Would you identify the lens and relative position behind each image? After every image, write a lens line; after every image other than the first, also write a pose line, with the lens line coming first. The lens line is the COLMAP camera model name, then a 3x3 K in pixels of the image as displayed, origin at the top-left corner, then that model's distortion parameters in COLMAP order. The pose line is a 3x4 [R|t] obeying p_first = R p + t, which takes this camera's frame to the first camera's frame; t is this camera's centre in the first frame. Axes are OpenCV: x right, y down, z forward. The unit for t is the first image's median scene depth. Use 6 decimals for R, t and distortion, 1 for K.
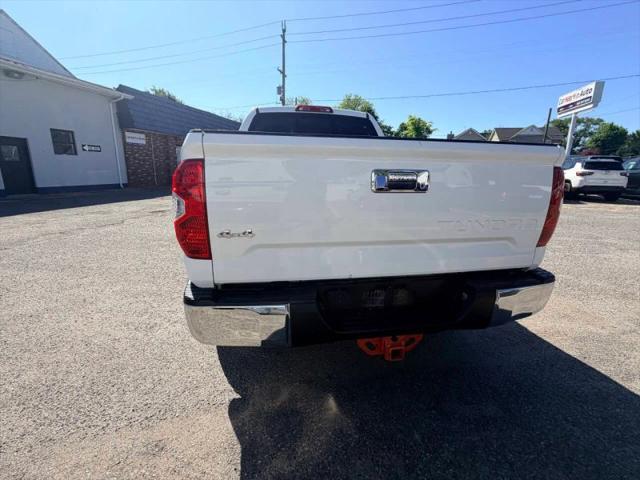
lens RADIAL K [[294.1, 0, 320.7], [0, 294.1, 241.4], [0, 0, 1]] dist [0.001078, -0.000730]
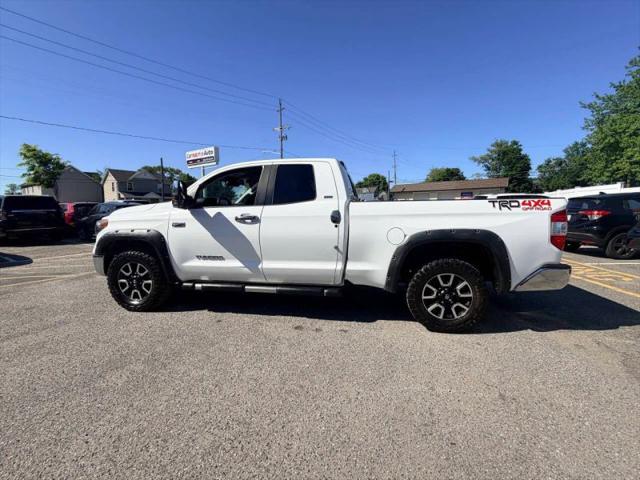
lens RADIAL K [[294.1, 0, 321.6], [0, 294.1, 243.4], [0, 0, 1]] dist [0.001078, -0.000730]
pose [[0.359919, -0.126994, 0.924300, -0.231958], [0.242031, 0.969486, 0.038956, -0.039040], [-0.901044, 0.209688, 0.379673, 0.129881]]
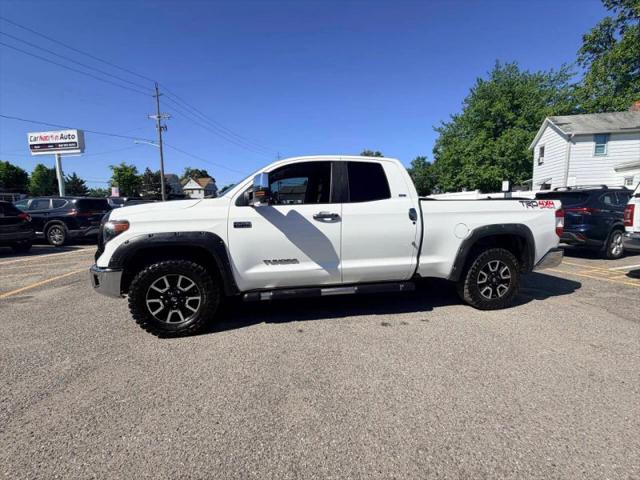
lens RADIAL K [[294.1, 0, 321.1], [0, 294.1, 242.7], [0, 0, 1]] dist [0.001078, -0.000730]
pose [[-0.033642, -0.130438, 0.990886, -0.250034], [0.249191, 0.959040, 0.134707, -0.068736], [-0.967870, 0.251451, 0.000240, 0.249757]]
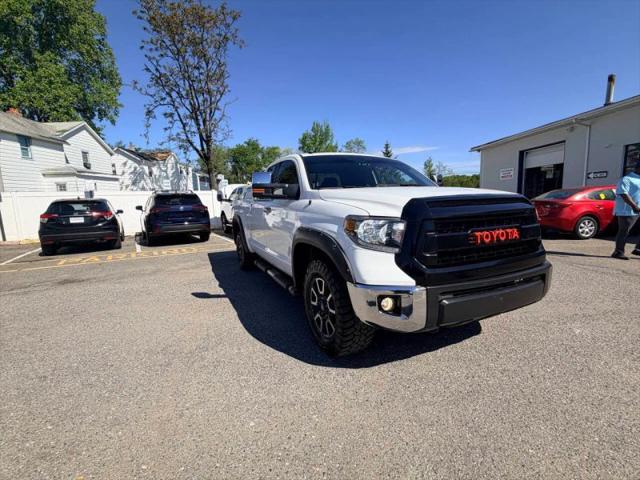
lens RADIAL K [[294.1, 0, 321.0], [0, 294.1, 241.5], [0, 0, 1]] dist [0.001078, -0.000730]
pose [[-0.967548, 0.050072, -0.247676, 0.057176], [-0.044311, 0.931360, 0.361393, -0.120441], [0.248771, 0.360640, -0.898917, 0.473569]]
